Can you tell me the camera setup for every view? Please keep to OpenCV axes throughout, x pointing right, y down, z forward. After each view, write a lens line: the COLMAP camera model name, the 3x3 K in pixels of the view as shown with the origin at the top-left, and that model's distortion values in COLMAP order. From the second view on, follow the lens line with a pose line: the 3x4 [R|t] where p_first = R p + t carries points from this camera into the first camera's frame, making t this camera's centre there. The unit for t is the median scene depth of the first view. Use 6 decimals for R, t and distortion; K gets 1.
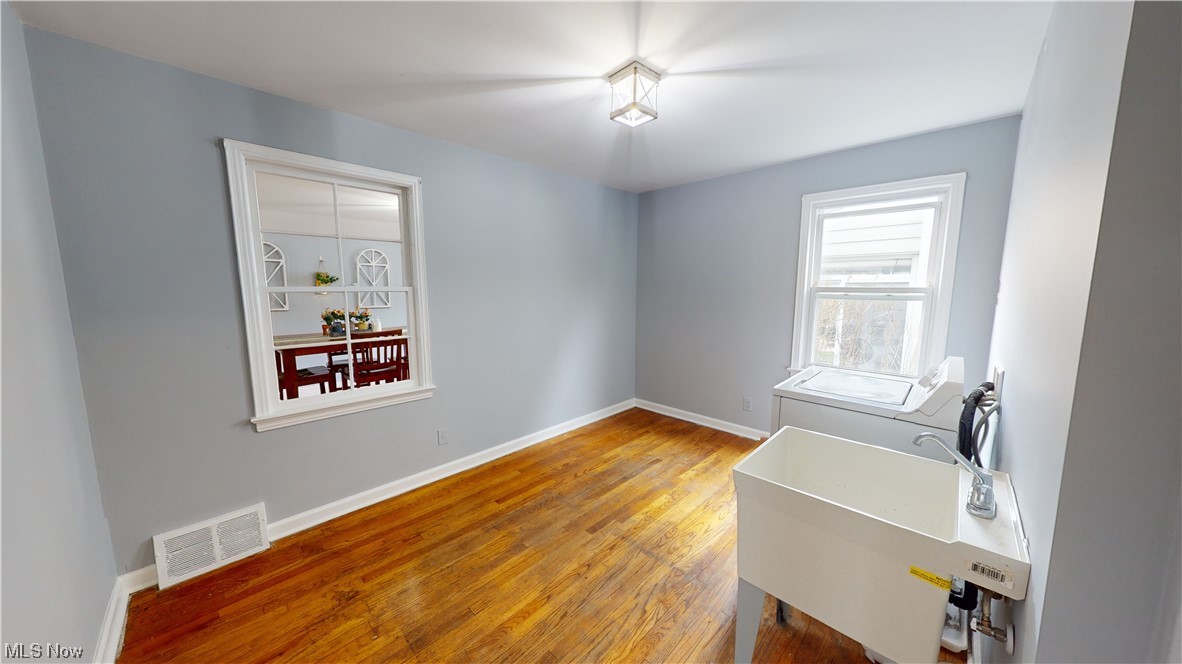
lens RADIAL K [[375.1, 0, 588.7], [0, 375.1, 334.0], [0, 0, 1]] dist [-0.000533, -0.000045]
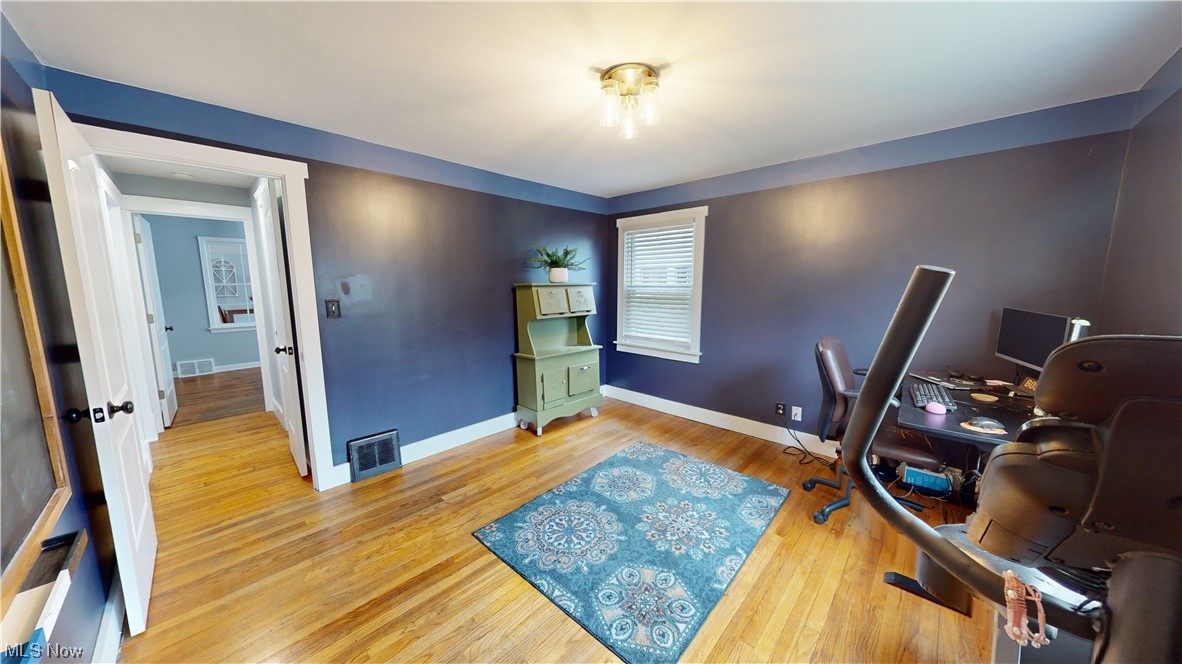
lens RADIAL K [[375.1, 0, 588.7], [0, 375.1, 334.0], [0, 0, 1]] dist [-0.000533, -0.000045]
pose [[0.999866, -0.005031, 0.015547, 1.970809], [0.004968, 0.999979, 0.004055, 0.272325], [-0.015567, -0.003977, 0.999871, -1.923376]]
